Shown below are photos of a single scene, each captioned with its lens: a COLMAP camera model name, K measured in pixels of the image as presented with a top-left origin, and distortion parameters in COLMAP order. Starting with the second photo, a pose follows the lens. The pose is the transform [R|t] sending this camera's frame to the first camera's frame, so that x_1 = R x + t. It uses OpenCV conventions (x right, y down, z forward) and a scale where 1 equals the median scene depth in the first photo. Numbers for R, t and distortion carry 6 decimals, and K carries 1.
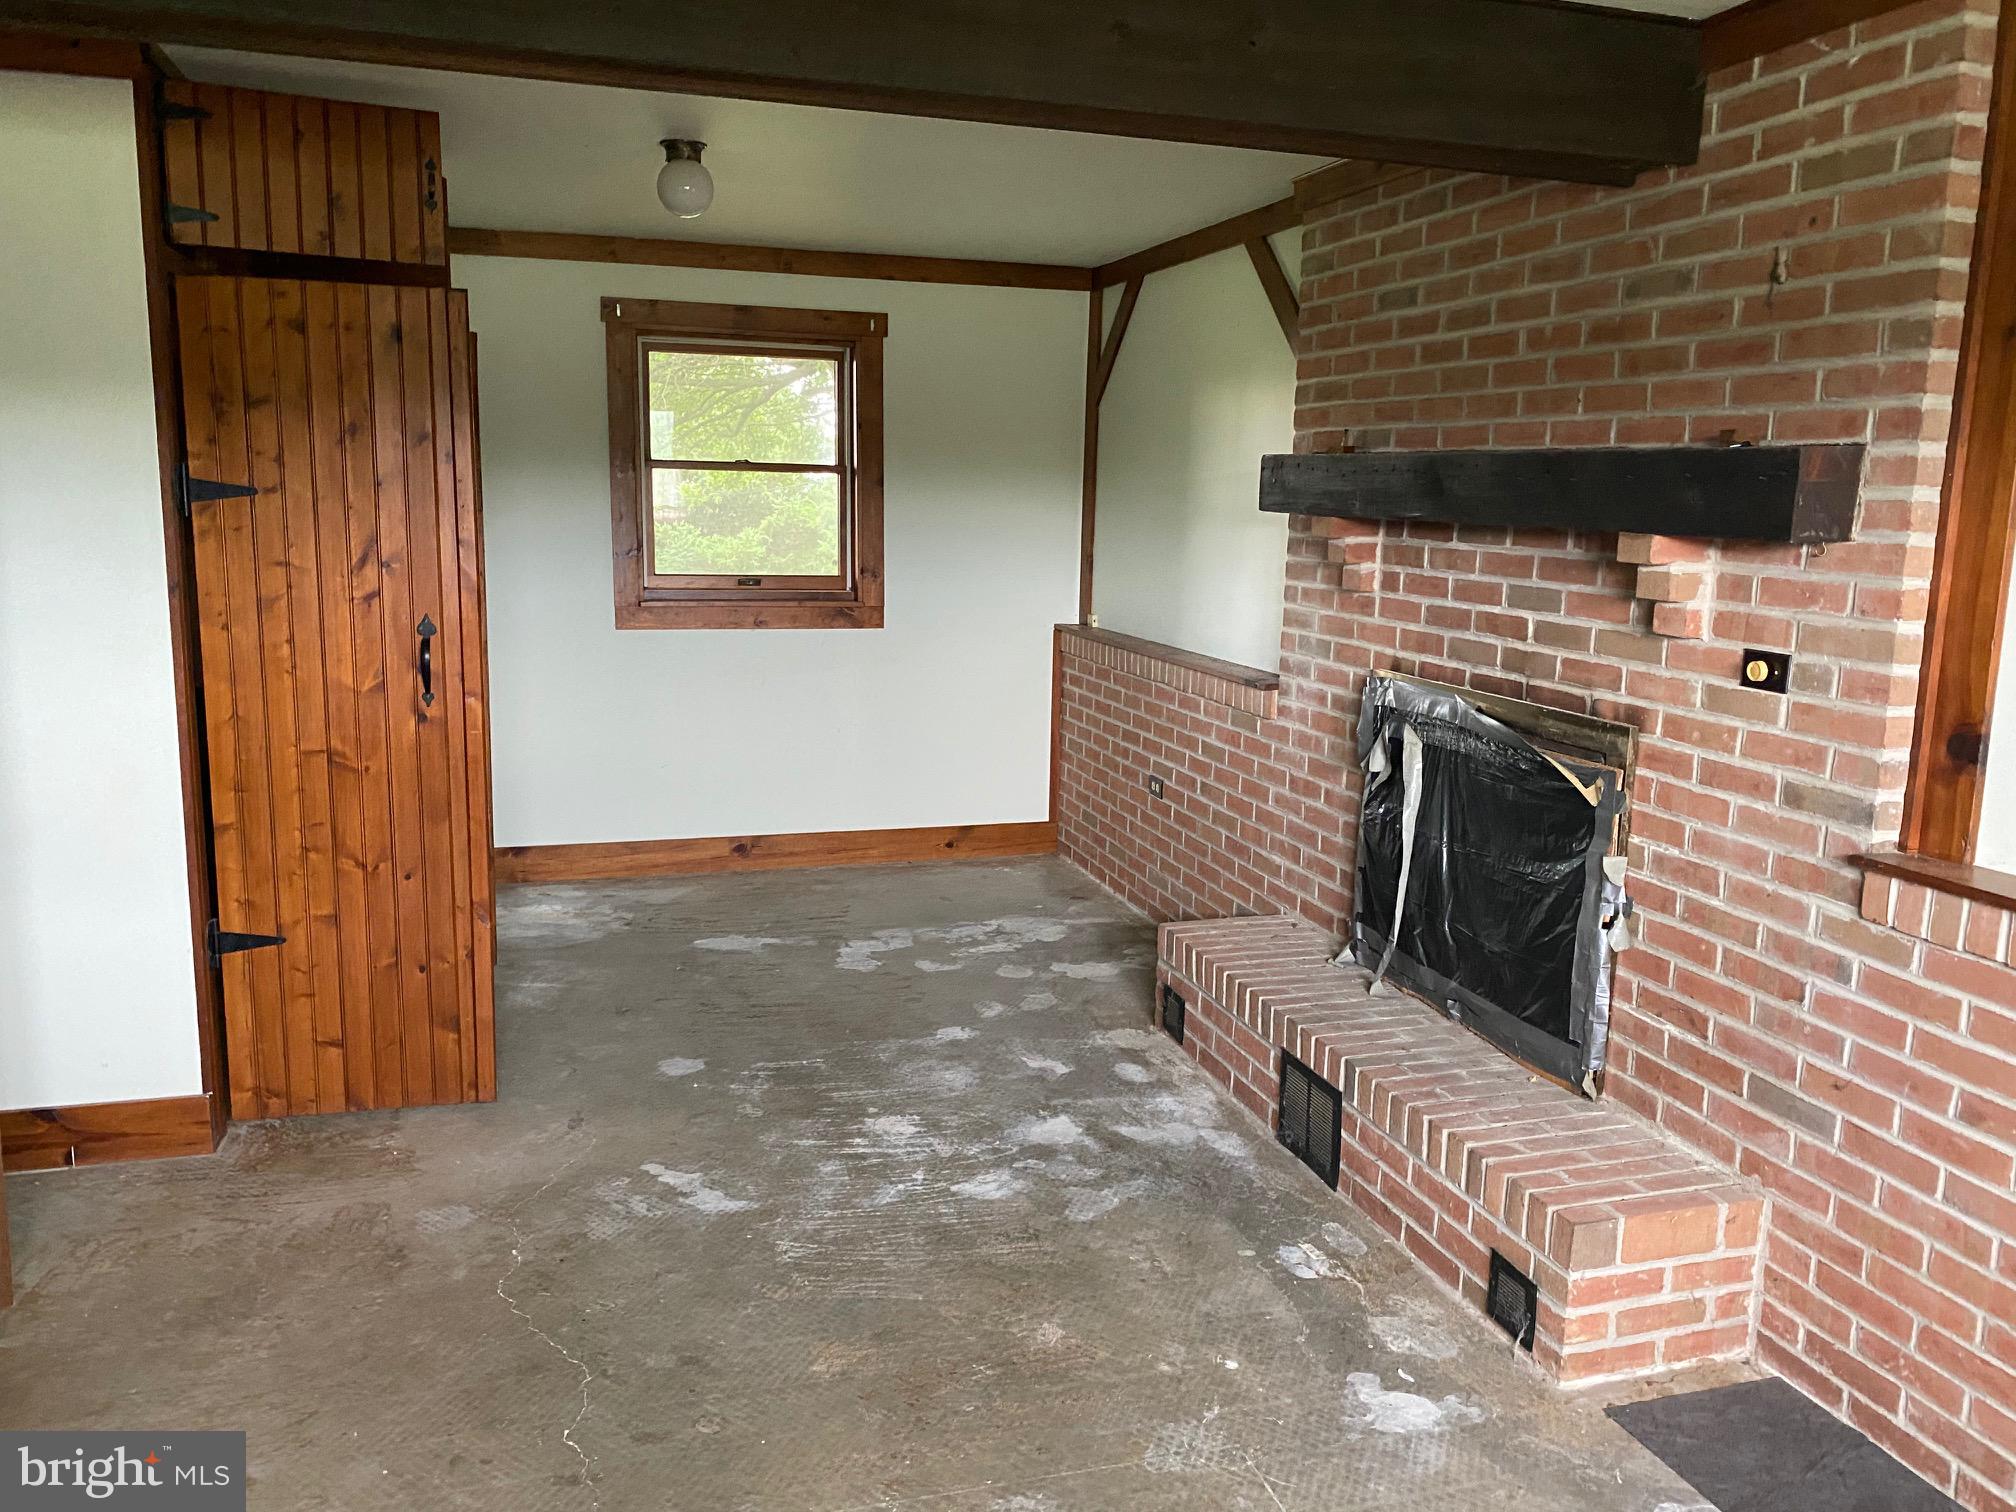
lens RADIAL K [[1501.1, 0, 988.8], [0, 1501.1, 690.7], [0, 0, 1]] dist [0.066872, -0.070965]
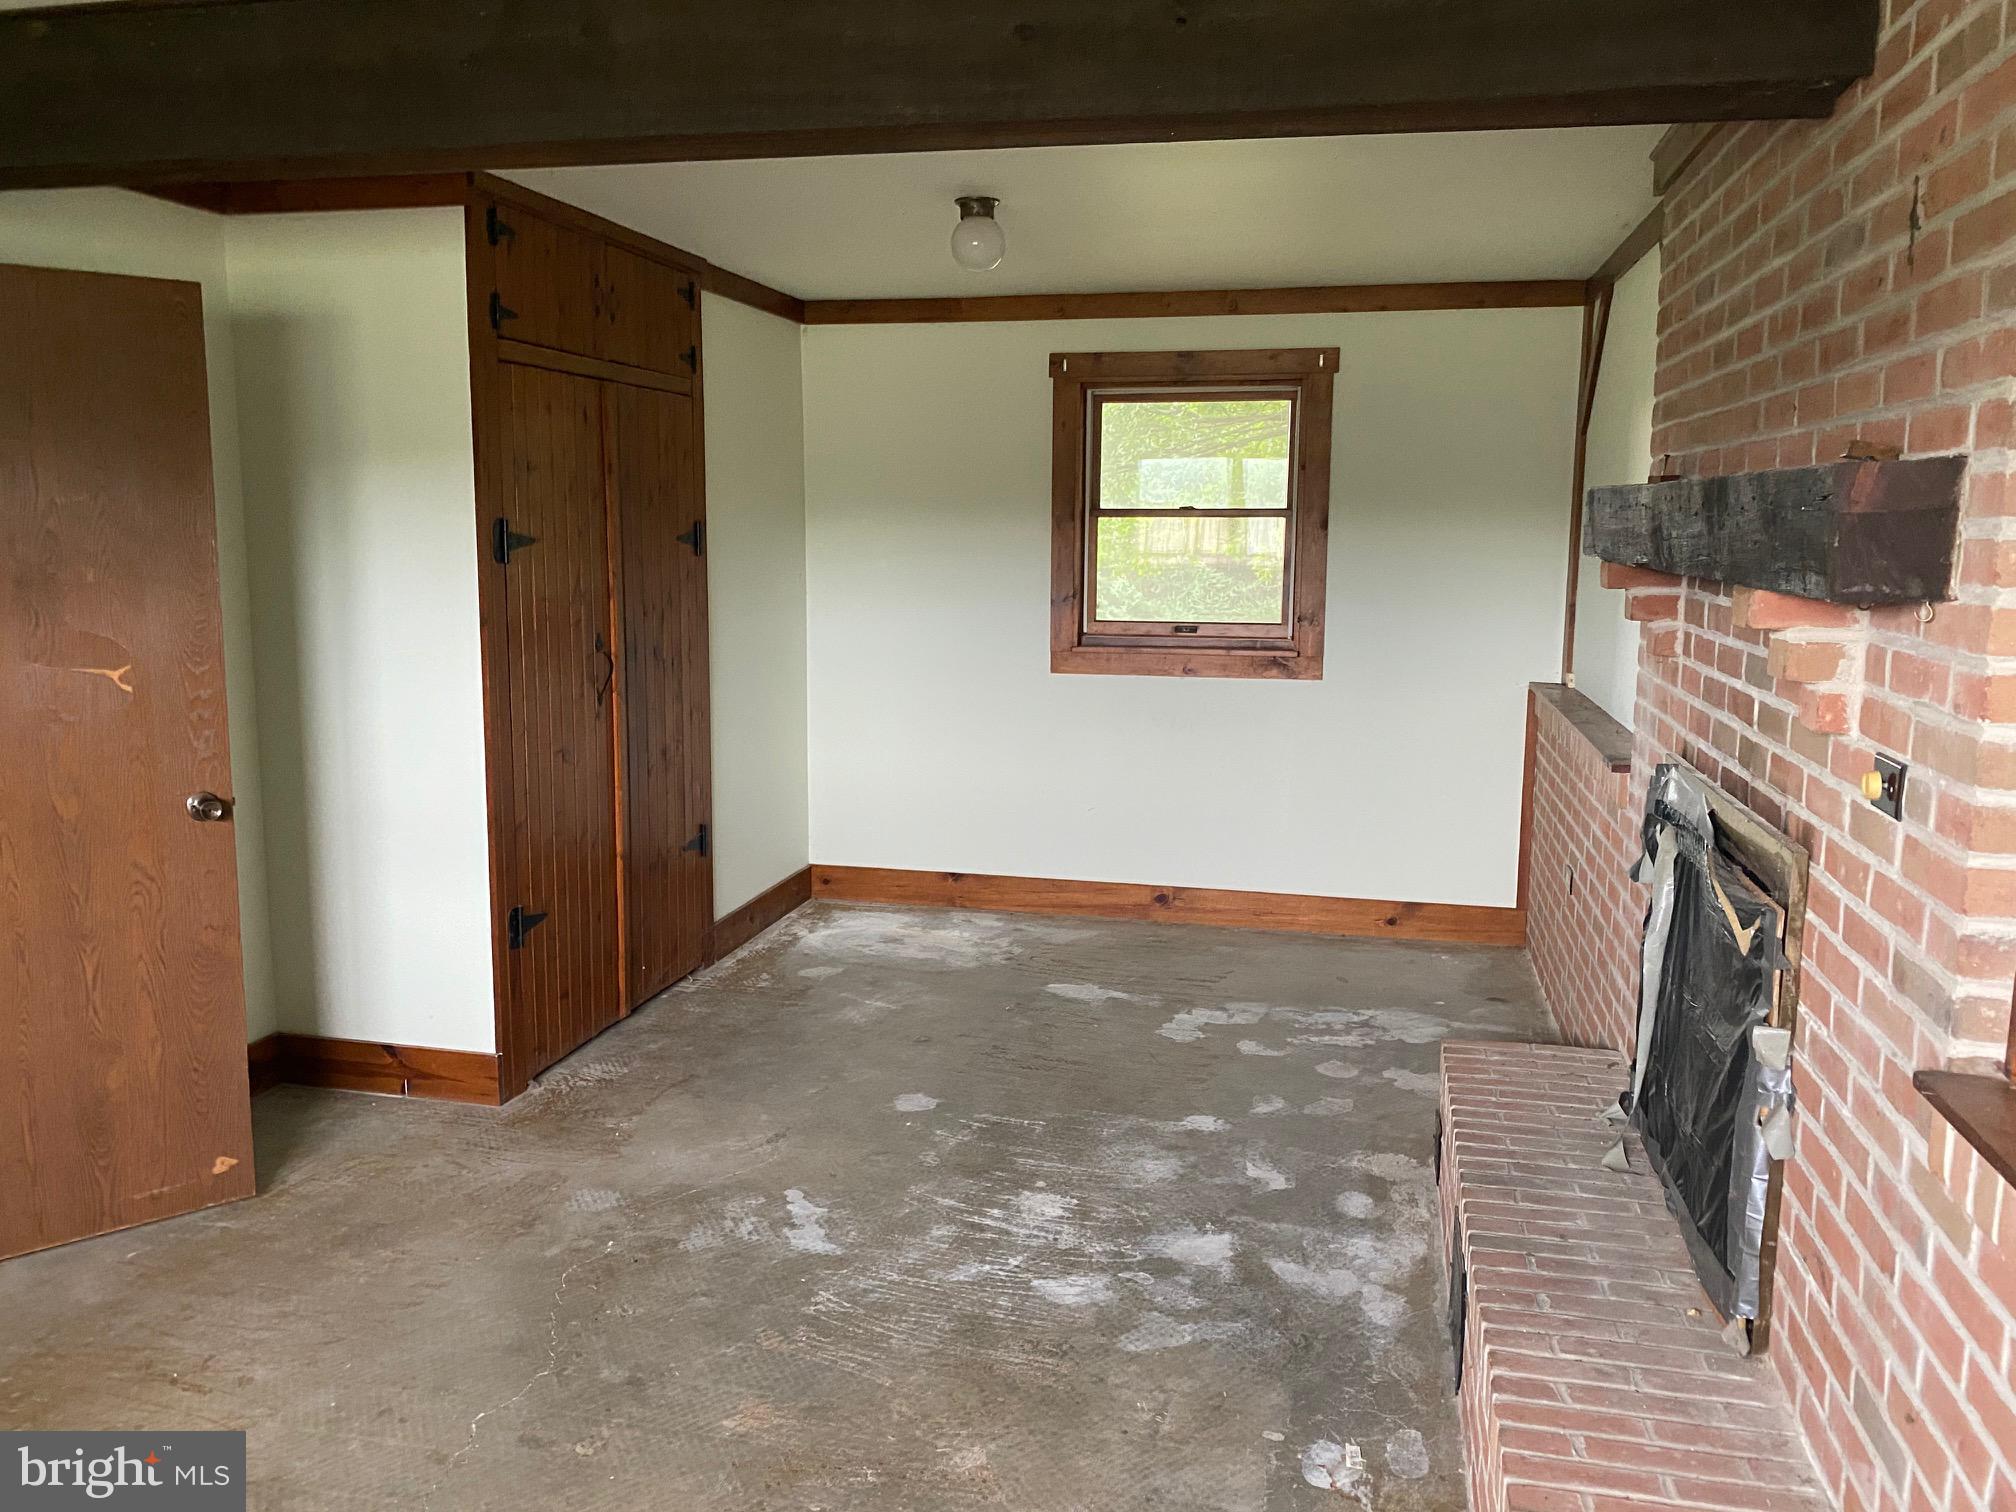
lens RADIAL K [[1501.1, 0, 1035.1], [0, 1501.1, 685.2], [0, 0, 1]] dist [0.066872, -0.070965]
pose [[0.874831, 0.039640, -0.482805, 0.345423], [-0.056218, 0.998220, -0.019910, -0.015923], [0.481156, 0.044560, 0.875502, 0.140001]]
